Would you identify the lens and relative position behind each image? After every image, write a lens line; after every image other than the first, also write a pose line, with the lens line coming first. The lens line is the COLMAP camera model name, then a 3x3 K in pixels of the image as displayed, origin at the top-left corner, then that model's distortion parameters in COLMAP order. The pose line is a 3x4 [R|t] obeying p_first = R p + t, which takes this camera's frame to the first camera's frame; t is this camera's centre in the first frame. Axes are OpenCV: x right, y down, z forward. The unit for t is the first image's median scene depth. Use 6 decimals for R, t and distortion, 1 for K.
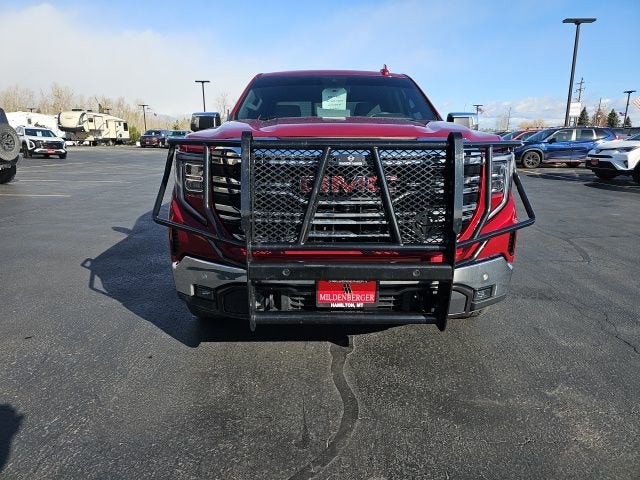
lens RADIAL K [[417.2, 0, 321.3], [0, 417.2, 235.7], [0, 0, 1]] dist [0.062753, -0.050908]
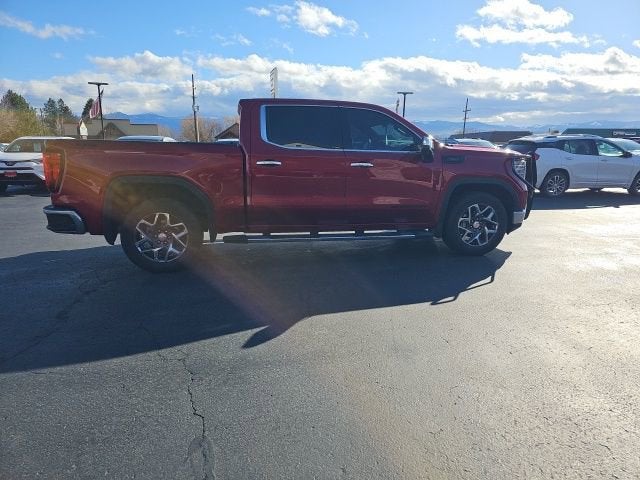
lens RADIAL K [[417.2, 0, 325.5], [0, 417.2, 240.2], [0, 0, 1]] dist [0.062753, -0.050908]
pose [[-0.191987, -0.211411, 0.958356, -1.591763], [0.219650, 0.942493, 0.251914, -0.399006], [-0.956501, 0.258867, -0.134510, 1.598799]]
